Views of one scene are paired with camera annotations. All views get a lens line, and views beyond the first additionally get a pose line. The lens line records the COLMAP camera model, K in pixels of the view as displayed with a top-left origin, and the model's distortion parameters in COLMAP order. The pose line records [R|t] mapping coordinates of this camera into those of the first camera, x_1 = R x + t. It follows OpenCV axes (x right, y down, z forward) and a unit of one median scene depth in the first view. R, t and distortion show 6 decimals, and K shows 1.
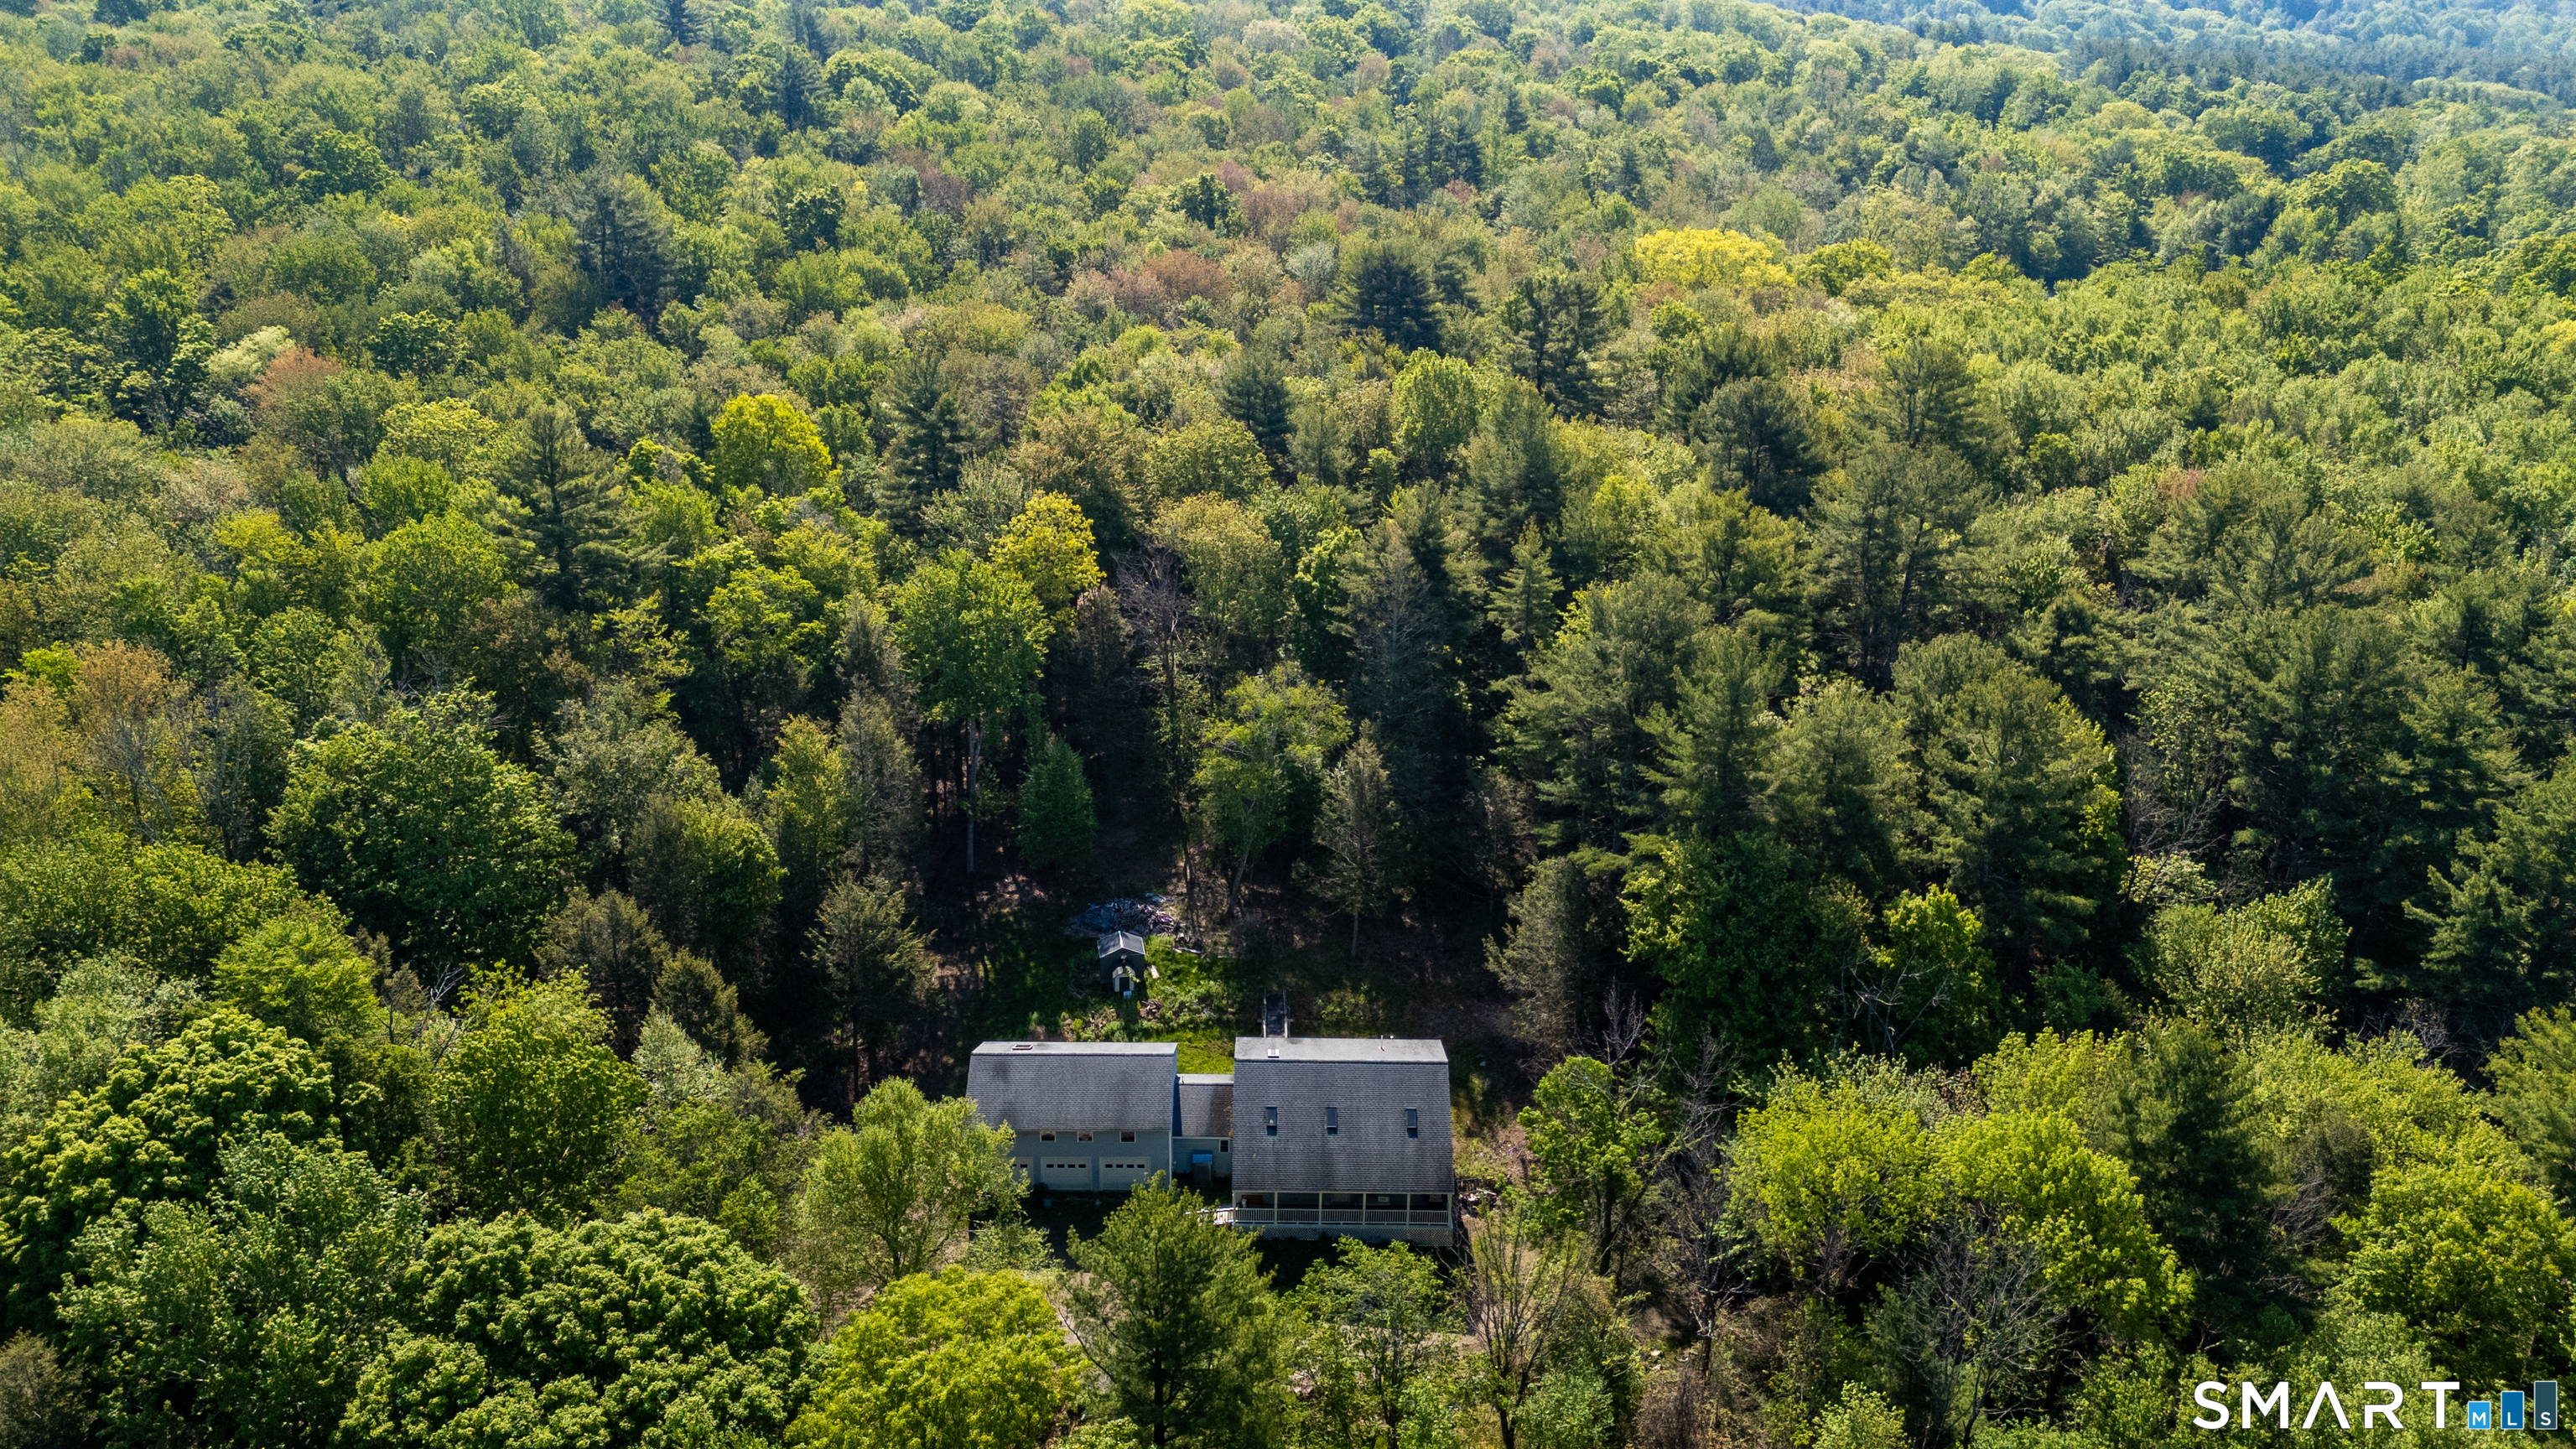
lens RADIAL K [[1830.6, 0, 1288.0], [0, 1830.6, 724.5], [0, 0, 1]] dist [0.086348, -0.088053]
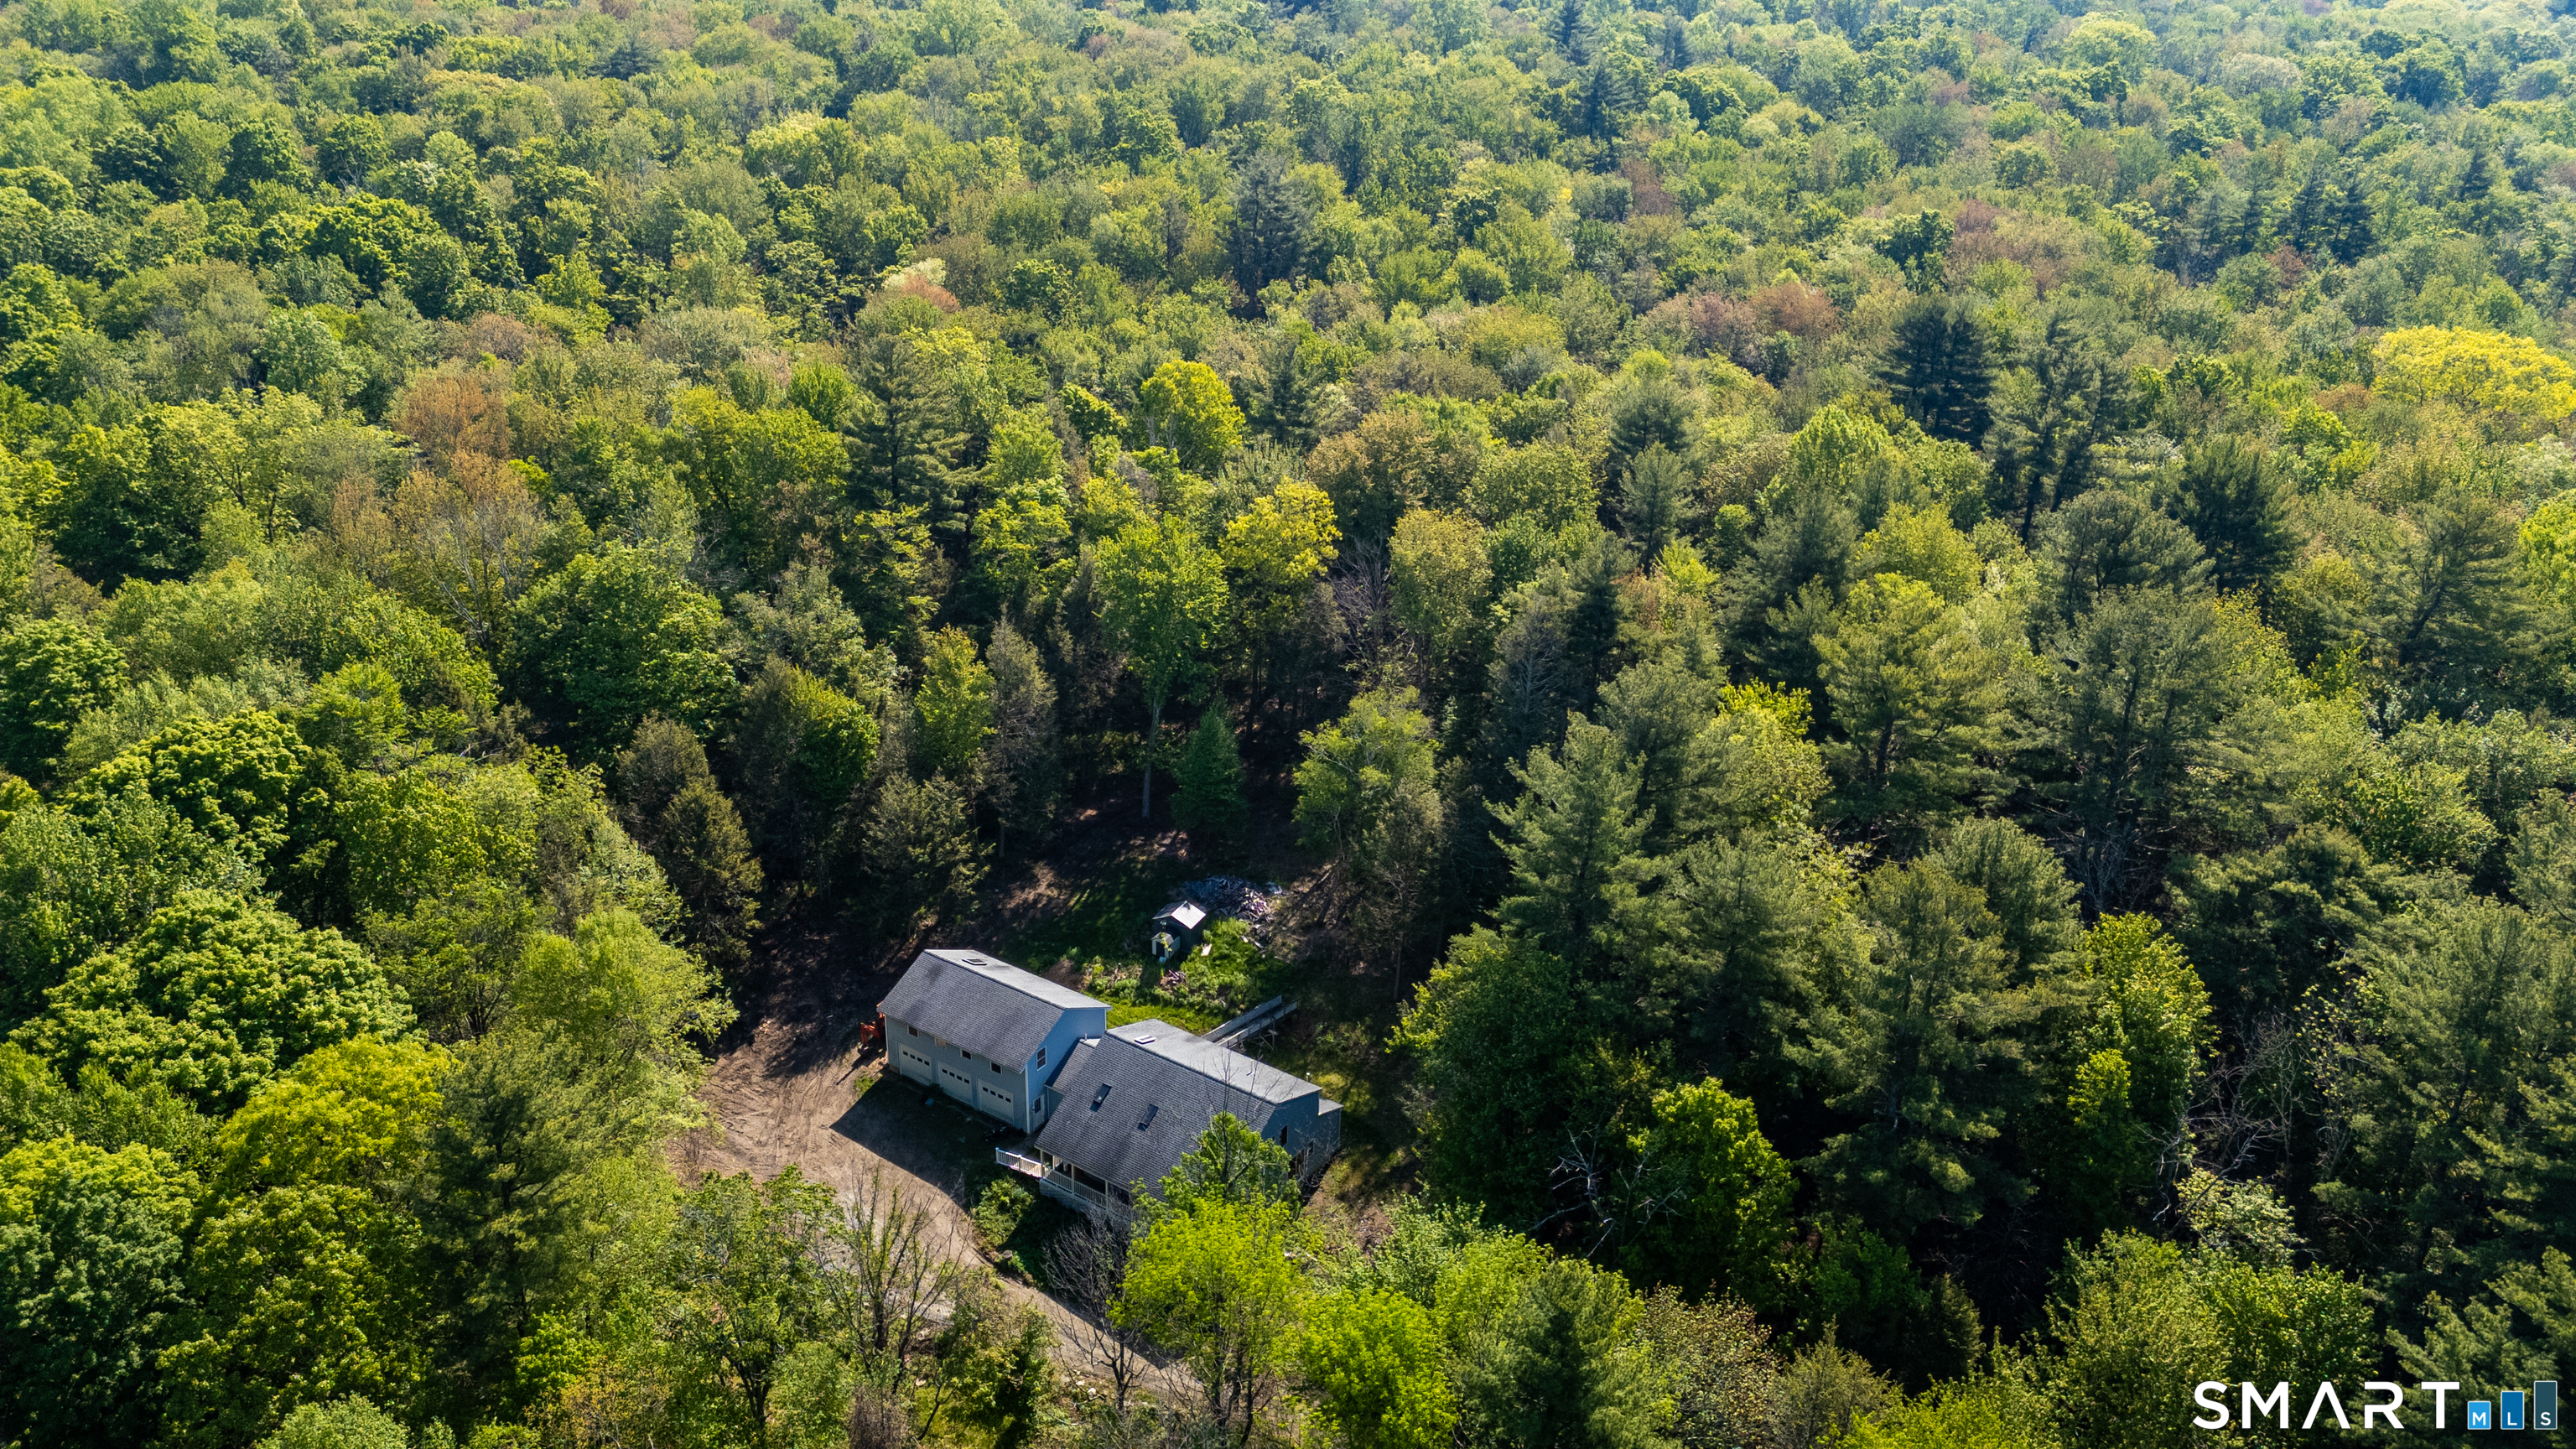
lens RADIAL K [[1830.6, 0, 1288.0], [0, 1830.6, 724.5], [0, 0, 1]] dist [0.086348, -0.088053]
pose [[0.831494, 0.232180, -0.504687, 0.436613], [-0.238041, 0.969755, 0.053950, -0.050894], [0.501950, 0.075277, 0.861615, 0.131816]]
